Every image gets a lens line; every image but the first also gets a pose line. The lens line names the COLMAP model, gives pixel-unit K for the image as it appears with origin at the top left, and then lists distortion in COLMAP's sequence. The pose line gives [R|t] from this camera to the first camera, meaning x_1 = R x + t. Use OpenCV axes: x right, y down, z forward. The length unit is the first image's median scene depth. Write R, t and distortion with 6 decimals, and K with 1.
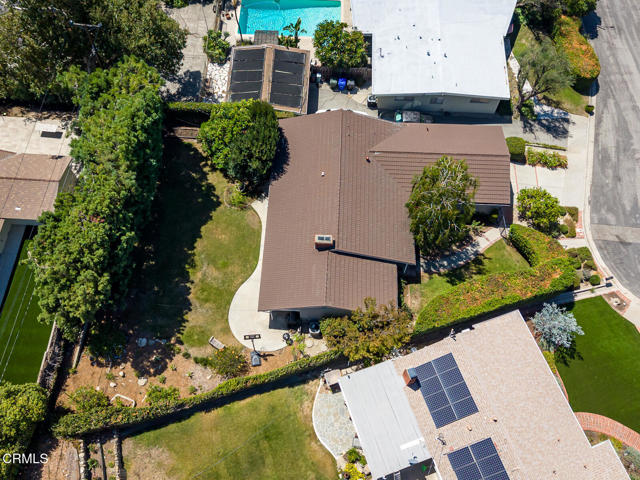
lens RADIAL K [[603.9, 0, 316.6], [0, 603.9, 233.1], [0, 0, 1]] dist [0.038912, -0.014962]
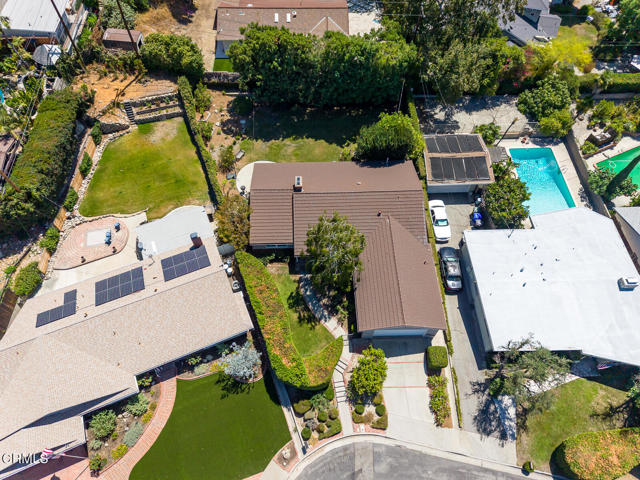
lens RADIAL K [[420.8, 0, 317.7], [0, 420.8, 239.7], [0, 0, 1]] dist [0.033351, -0.004601]
pose [[0.071973, 0.848327, -0.524558, 0.558797], [-0.892118, 0.289942, 0.346495, -0.285449], [0.446033, 0.443029, 0.777676, 0.304751]]
